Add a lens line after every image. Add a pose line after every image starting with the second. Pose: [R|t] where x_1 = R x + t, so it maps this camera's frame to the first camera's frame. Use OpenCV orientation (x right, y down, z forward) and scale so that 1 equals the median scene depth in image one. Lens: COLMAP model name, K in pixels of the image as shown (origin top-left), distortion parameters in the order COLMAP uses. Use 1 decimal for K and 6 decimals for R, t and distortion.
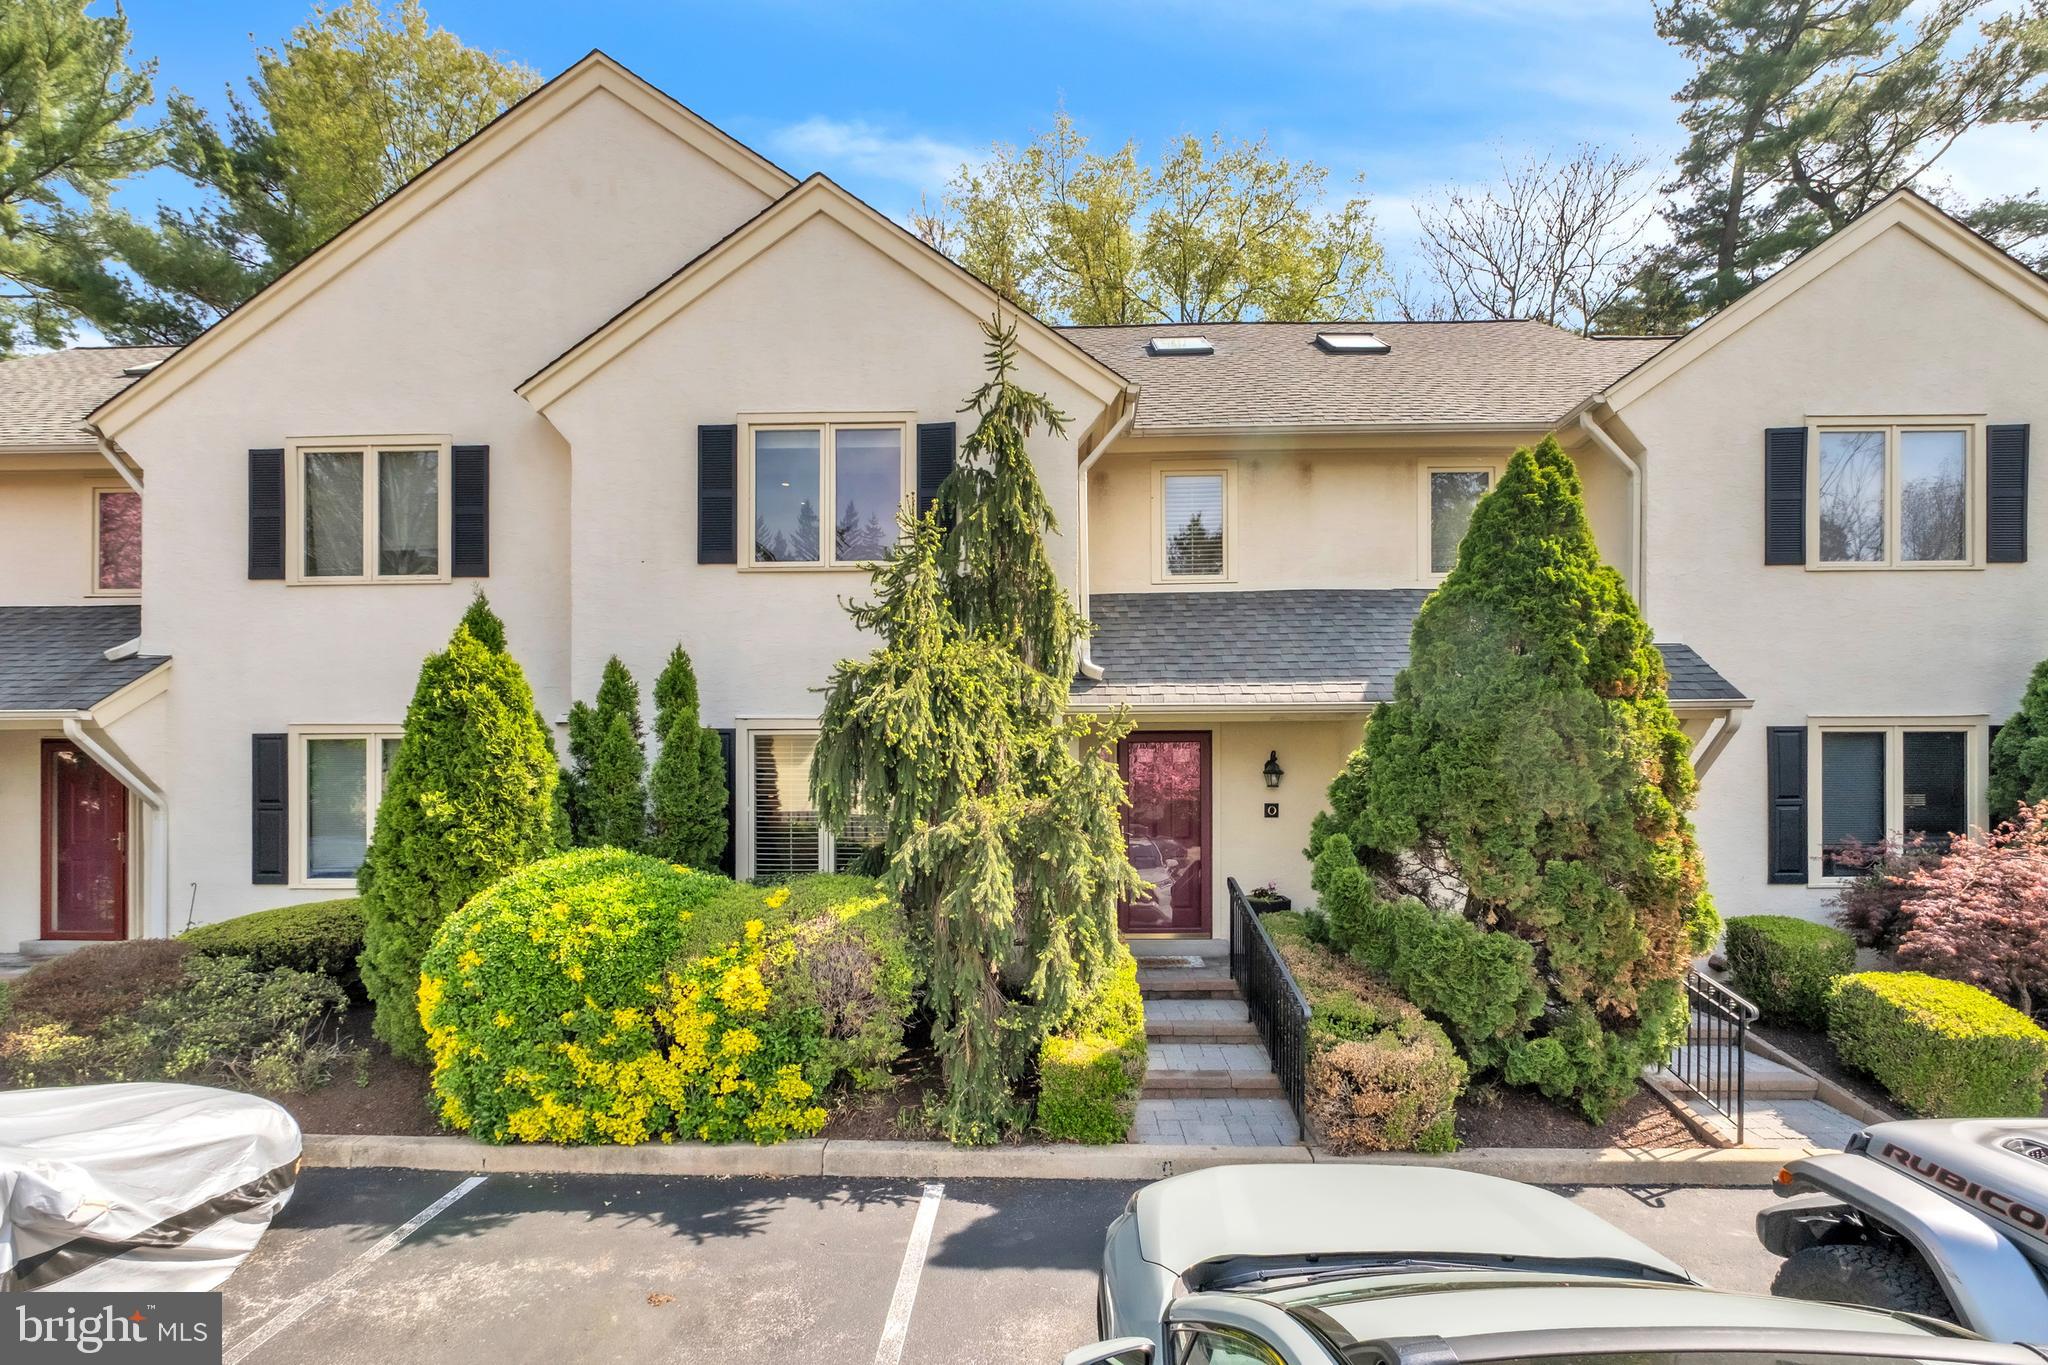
lens RADIAL K [[880.4, 0, 1028.3], [0, 880.4, 681.8], [0, 0, 1]] dist [-0.003540, -0.000573]
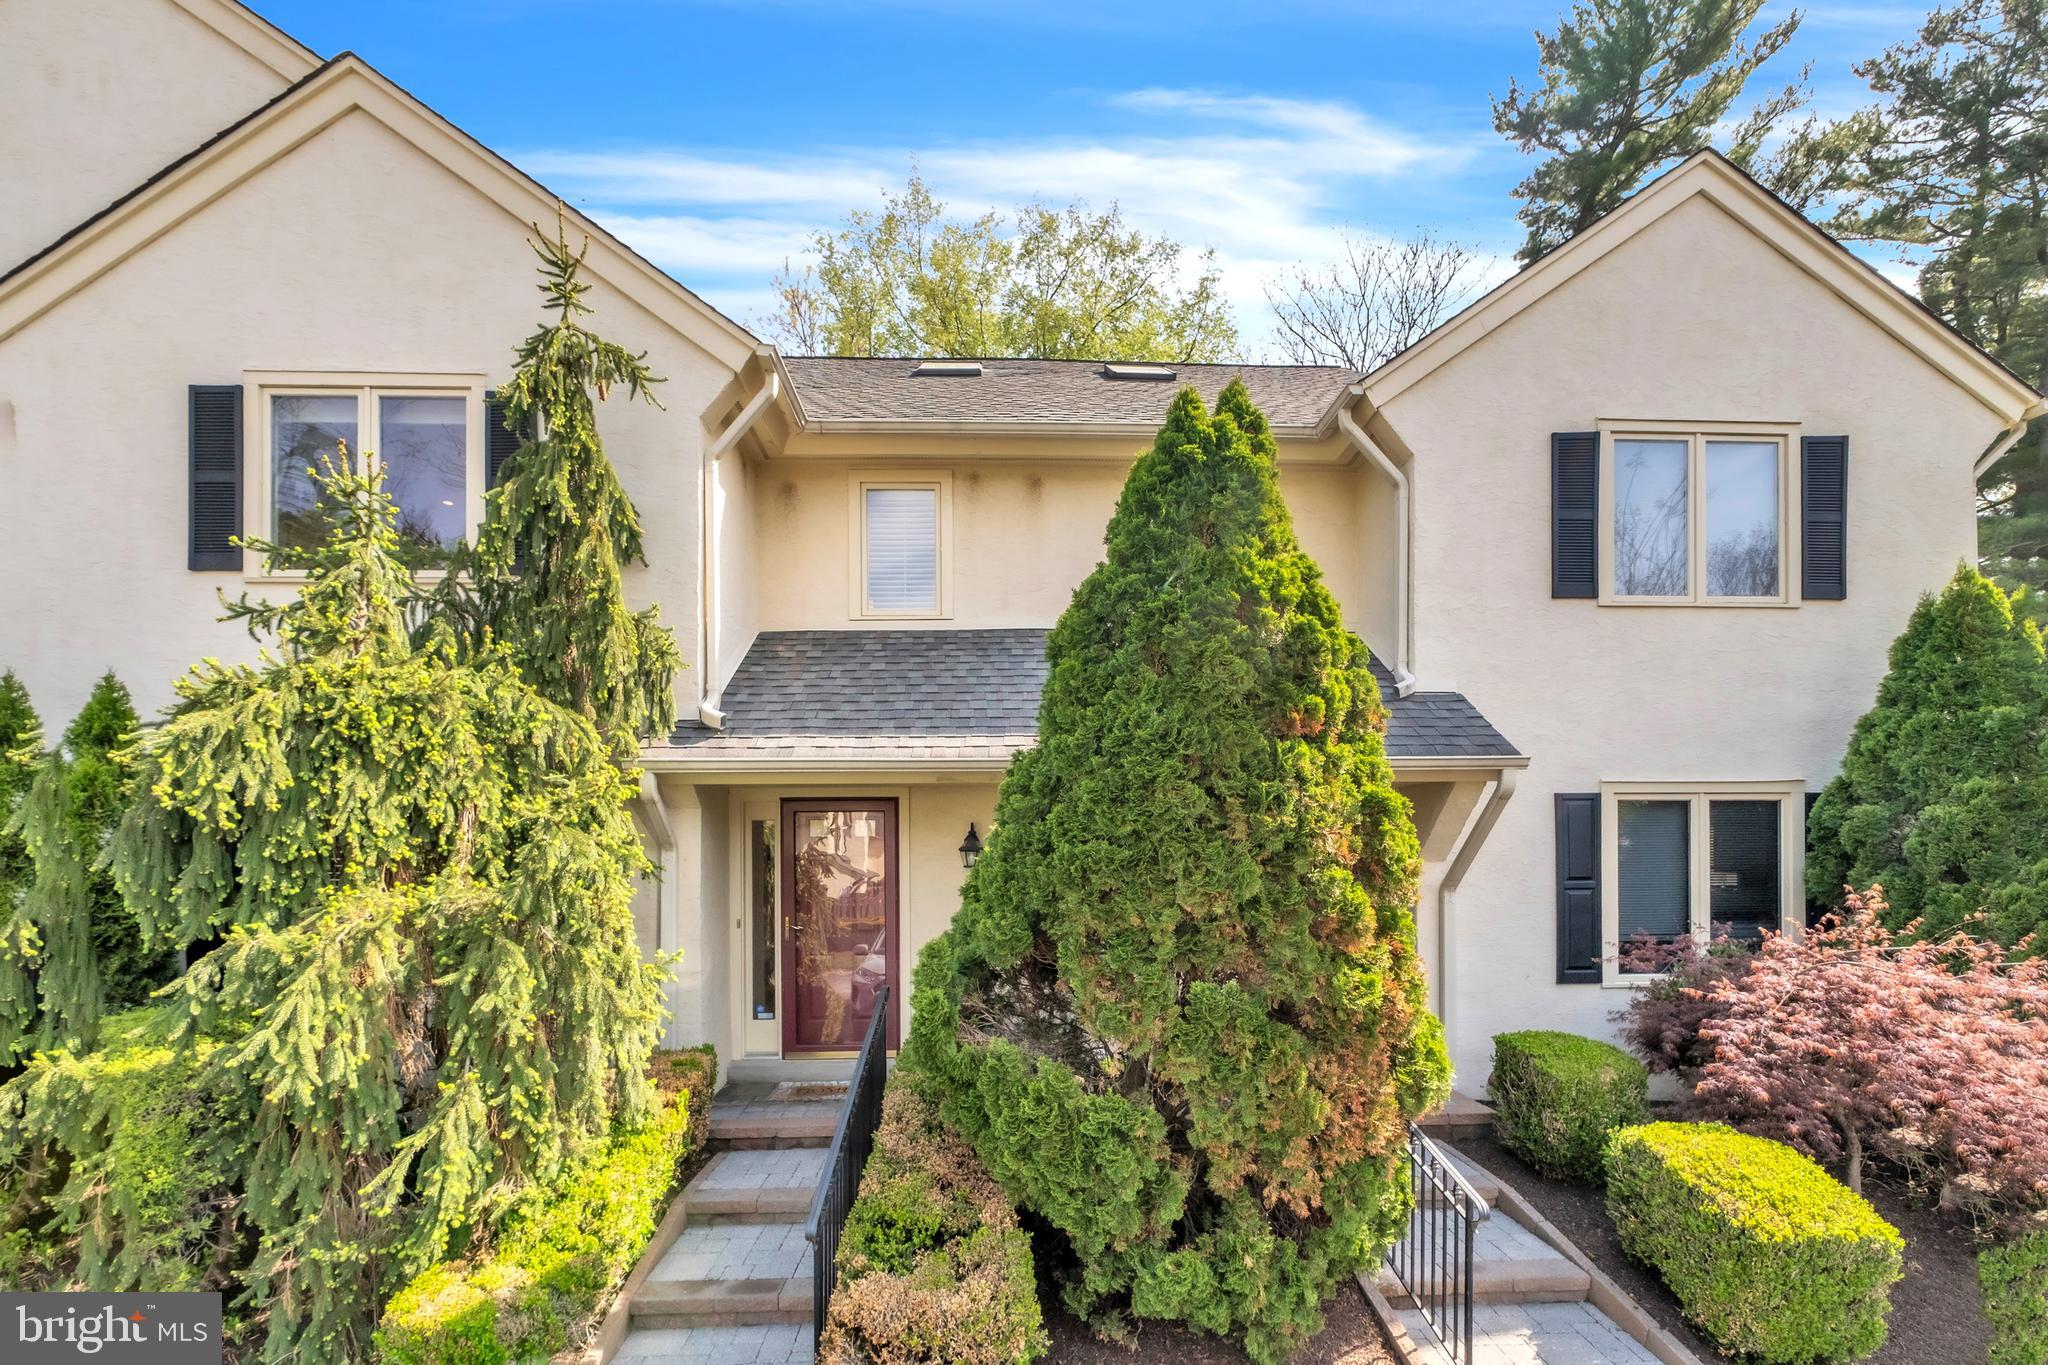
lens RADIAL K [[880.4, 0, 959.5], [0, 880.4, 749.6], [0, 0, 1]] dist [-0.003540, -0.000573]
pose [[0.997644, 0.006602, 0.068284, 0.273919], [-0.005903, 0.999928, -0.010433, 0.026558], [-0.068348, 0.010005, 0.997611, 0.257329]]
